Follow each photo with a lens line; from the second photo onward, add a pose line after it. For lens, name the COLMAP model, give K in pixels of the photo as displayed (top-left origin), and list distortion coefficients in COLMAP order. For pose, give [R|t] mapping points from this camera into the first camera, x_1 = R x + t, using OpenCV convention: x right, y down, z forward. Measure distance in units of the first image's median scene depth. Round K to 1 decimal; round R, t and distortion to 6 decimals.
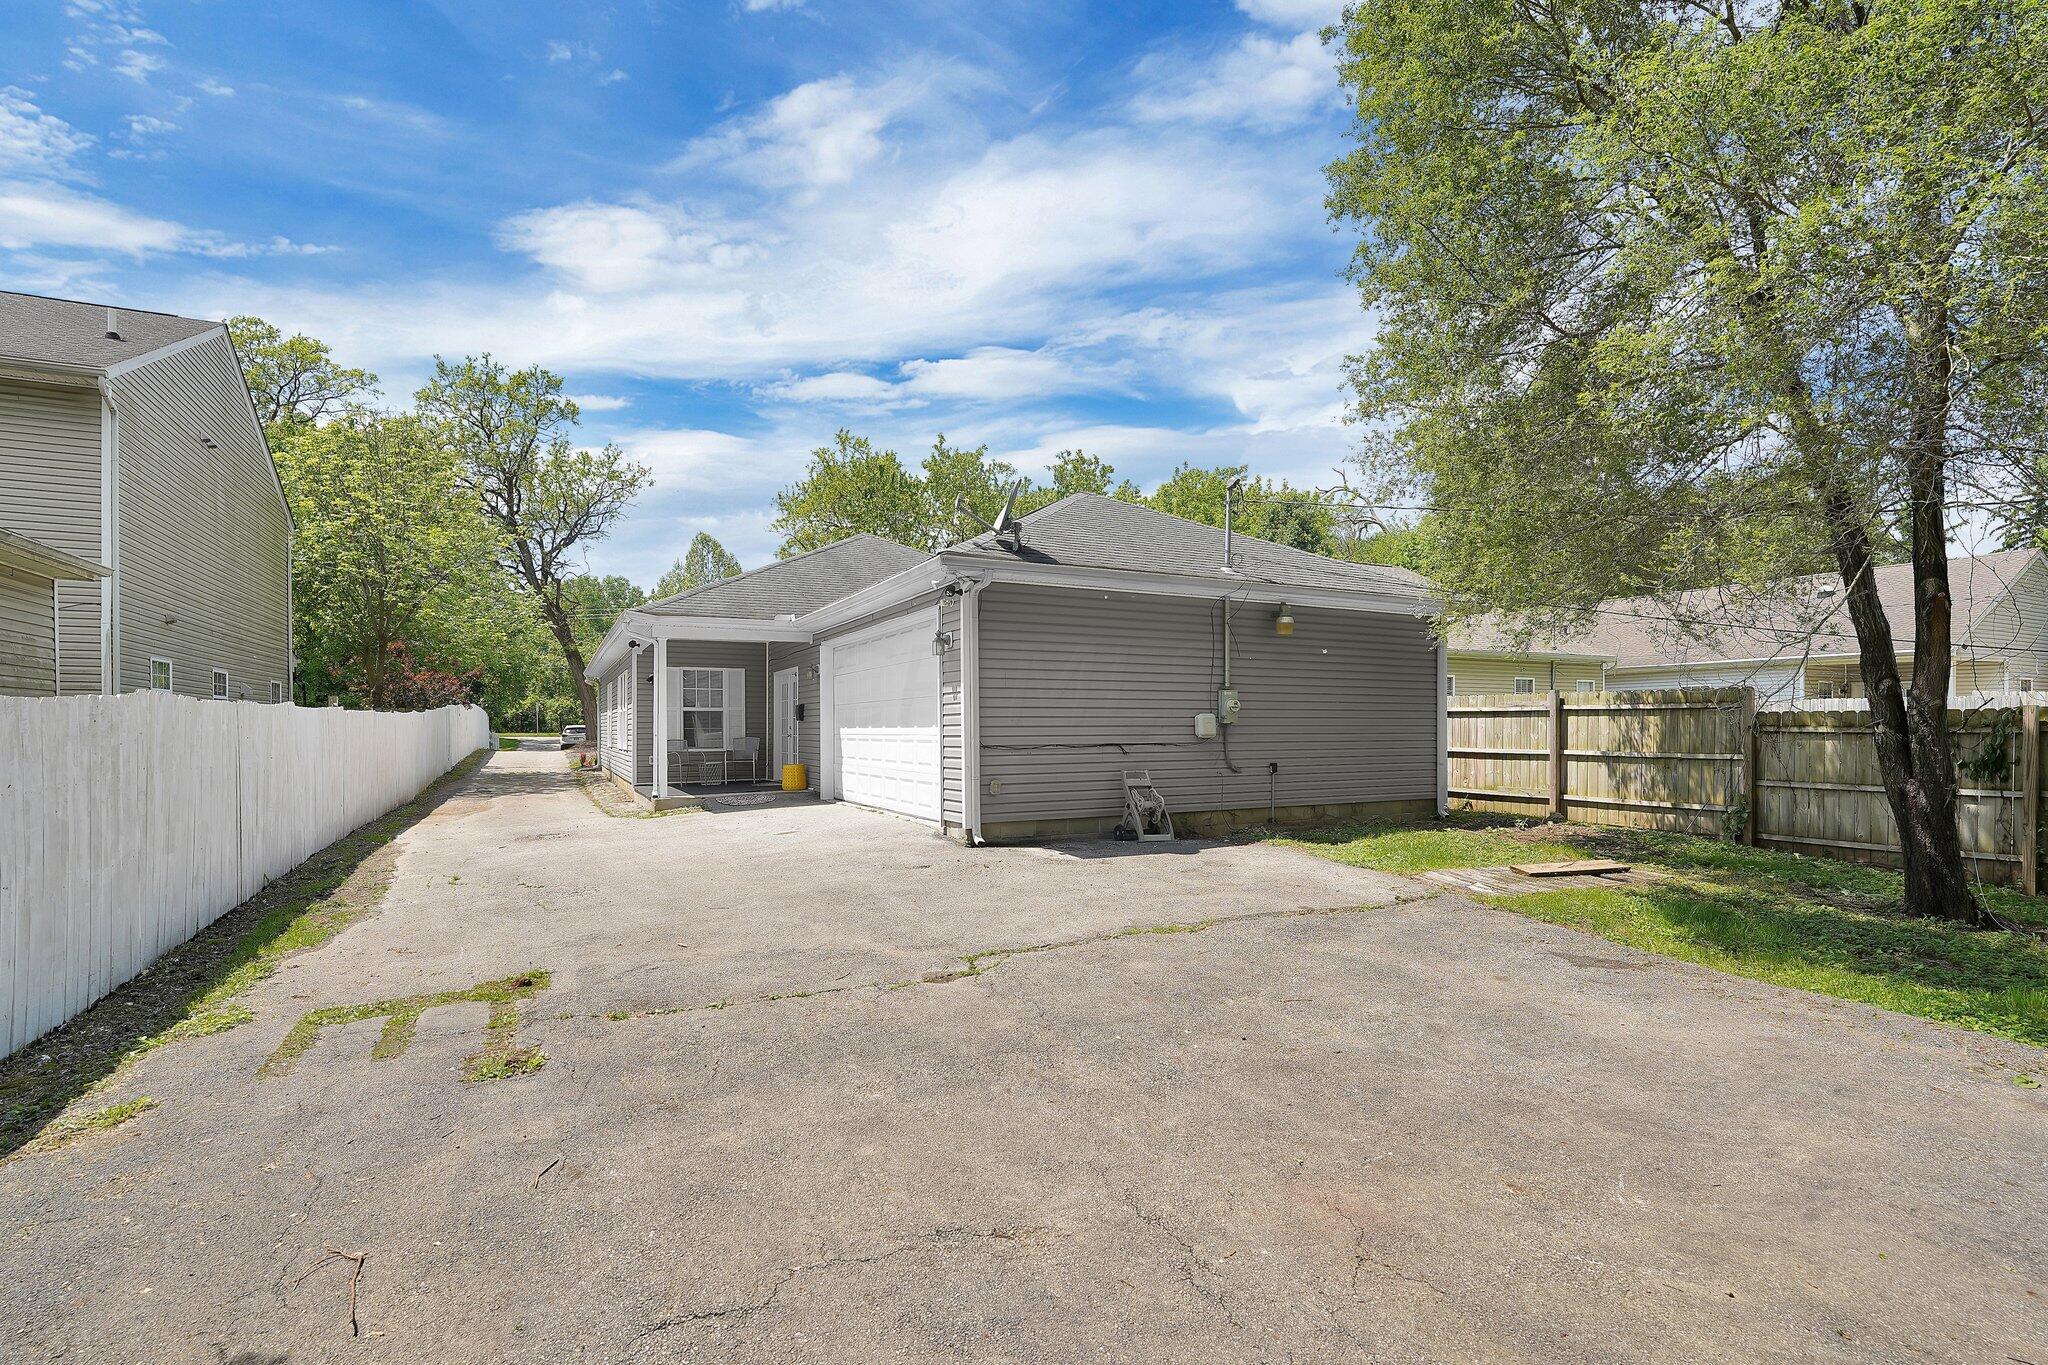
lens RADIAL K [[884.6, 0, 996.8], [0, 884.6, 727.0], [0, 0, 1]] dist [-0.019311, 0.000534]
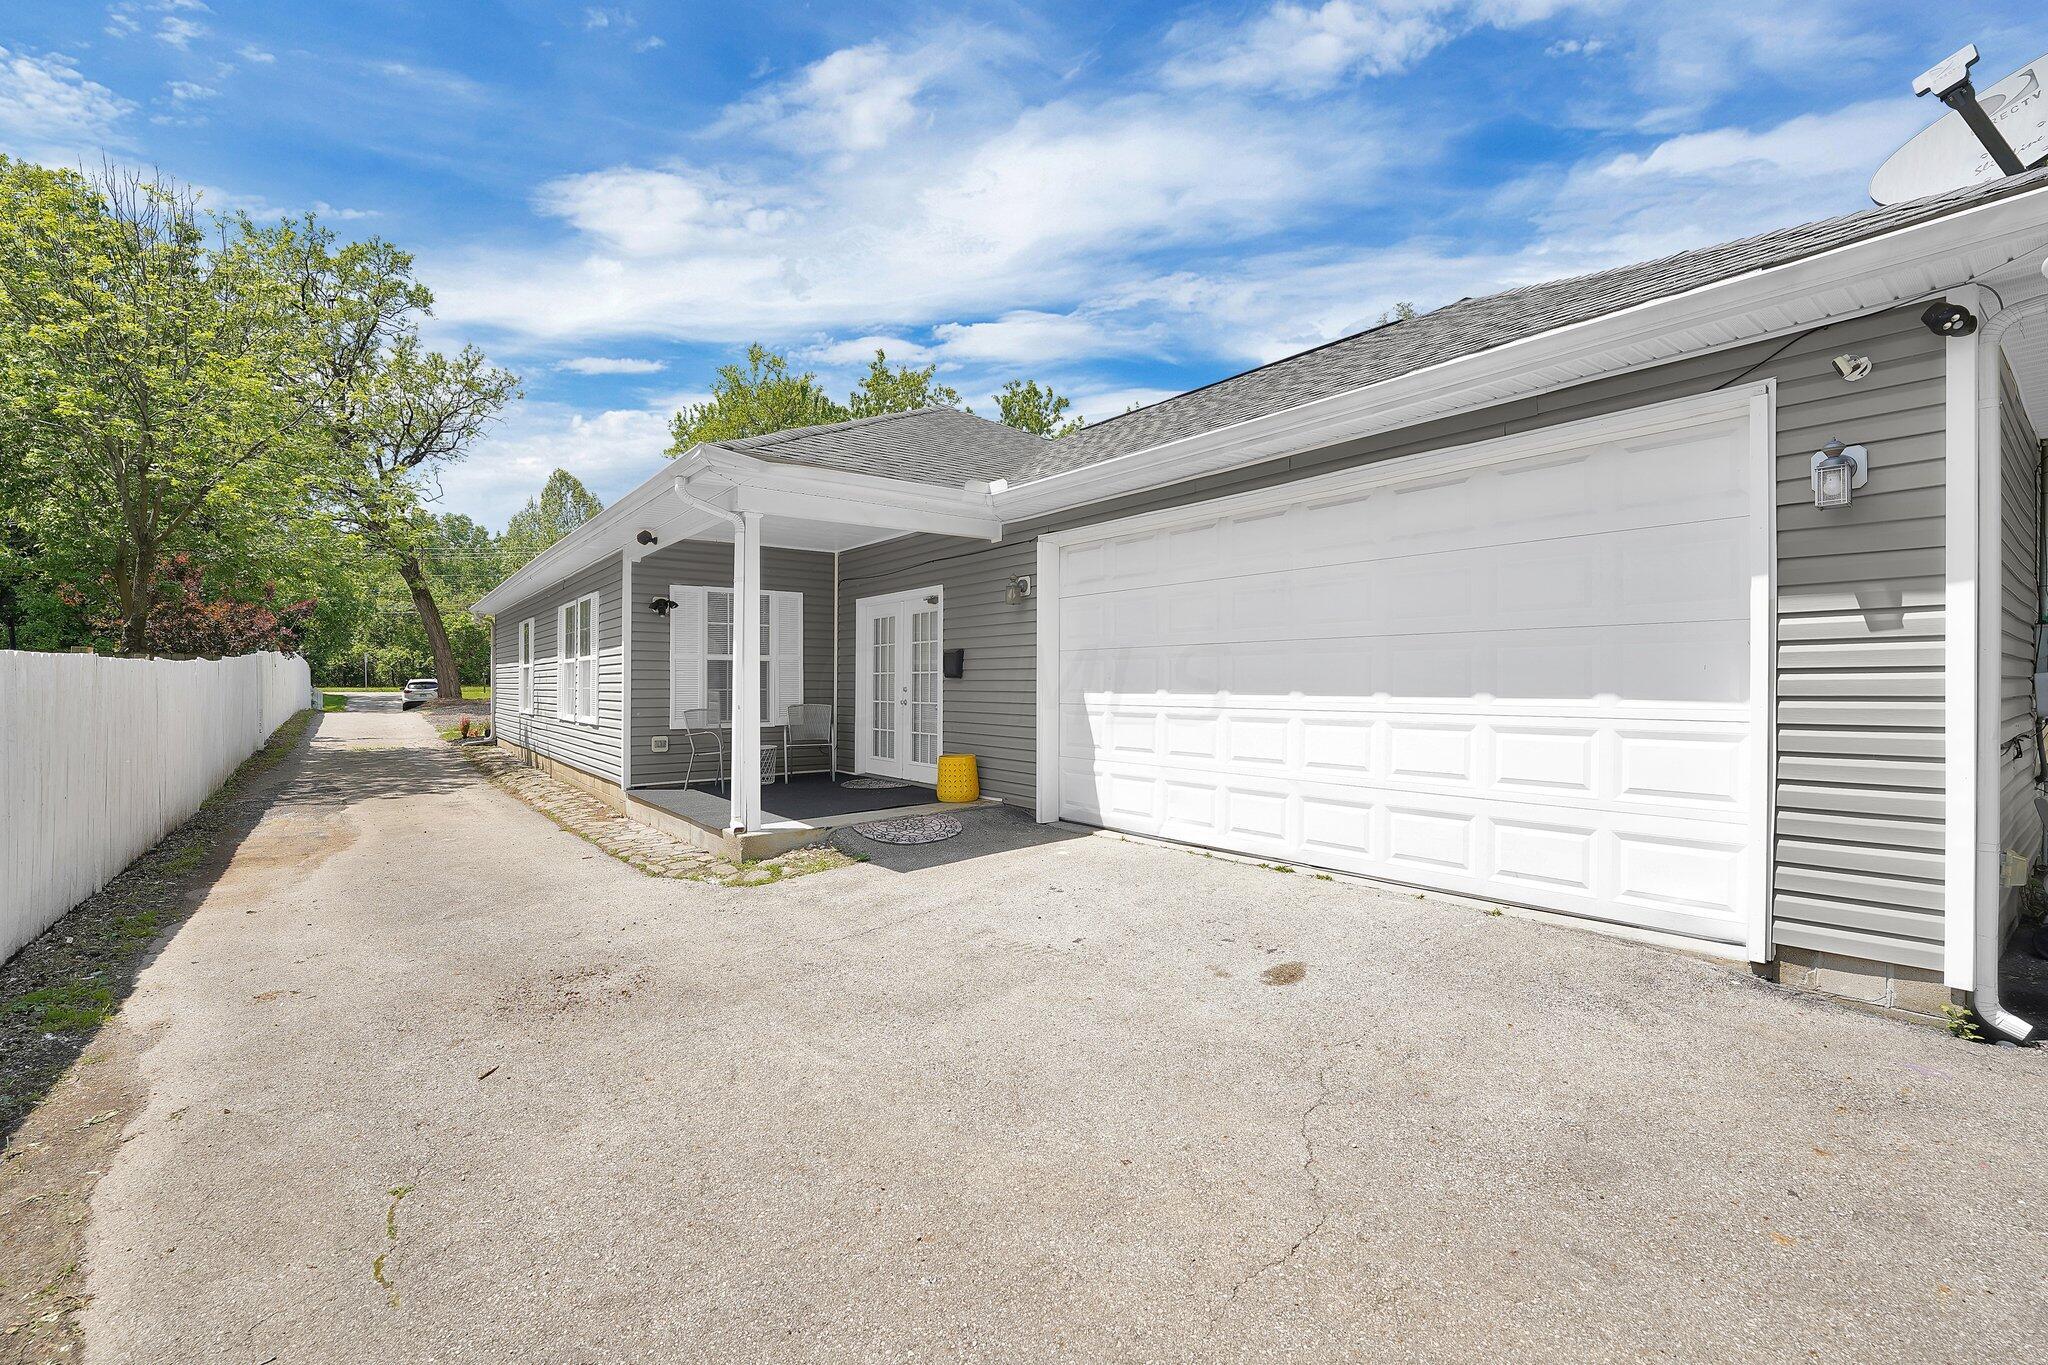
lens RADIAL K [[884.6, 0, 1015.9], [0, 884.6, 683.1], [0, 0, 1]] dist [-0.019311, 0.000534]
pose [[0.986848, 0.004655, 0.161587, -0.073218], [-0.004650, 0.999989, -0.000409, -0.001055], [-0.161587, -0.000348, 0.986858, 0.112405]]
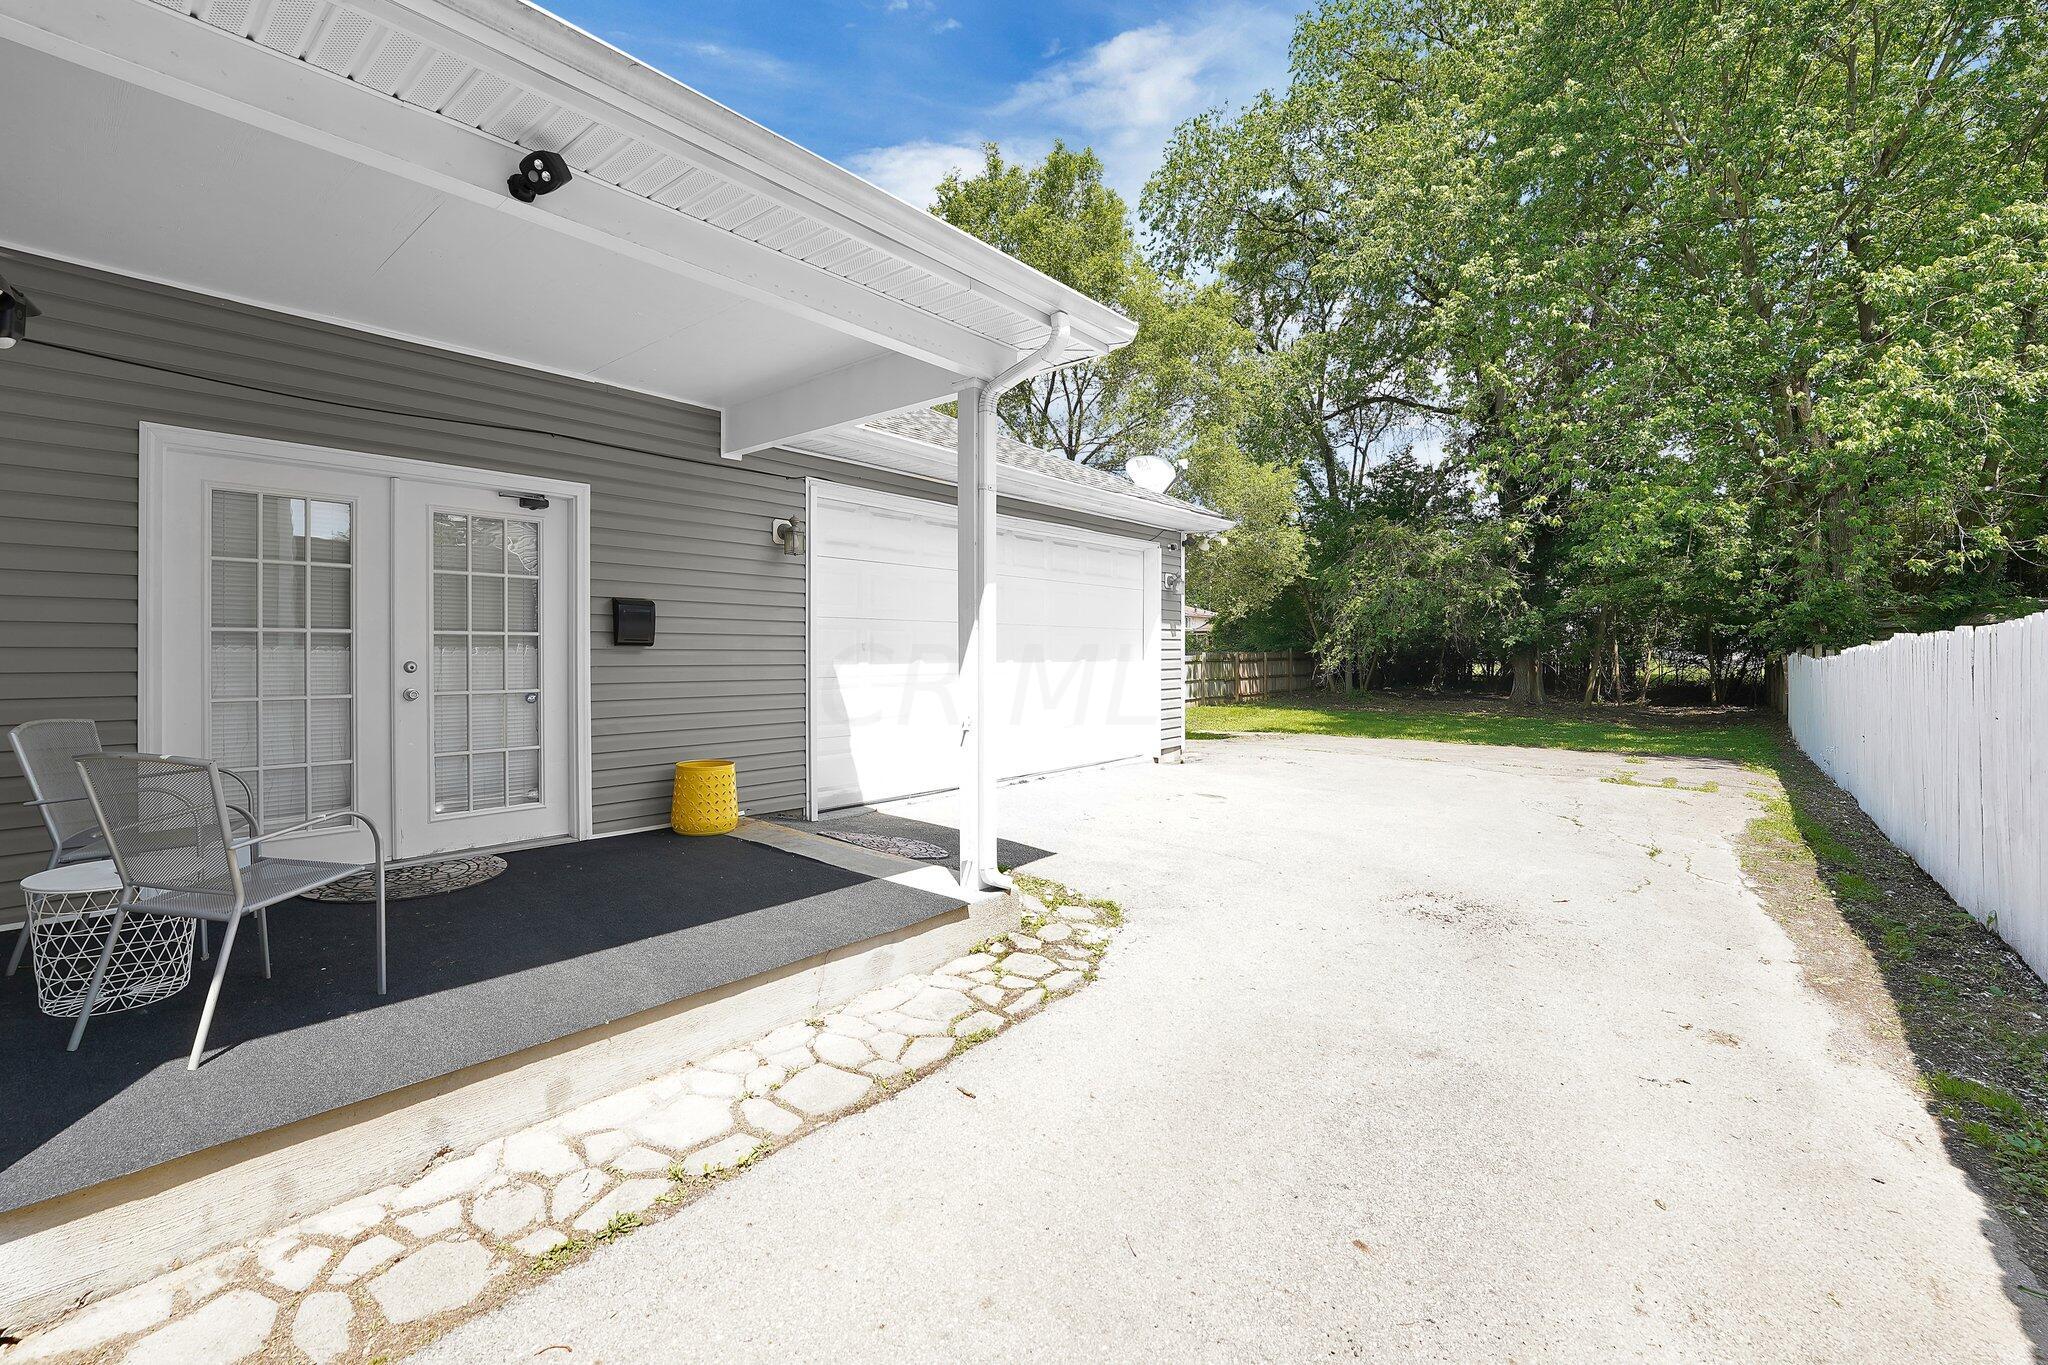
lens RADIAL K [[862.7, 0, 1012.0], [0, 862.7, 667.0], [0, 0, 1]] dist [-0.024898, -0.000270]
pose [[-0.380353, -0.003880, 0.924833, -0.158039], [0.003907, 0.999976, 0.005802, -0.000010], [-0.924833, 0.005820, -0.380328, 0.260971]]
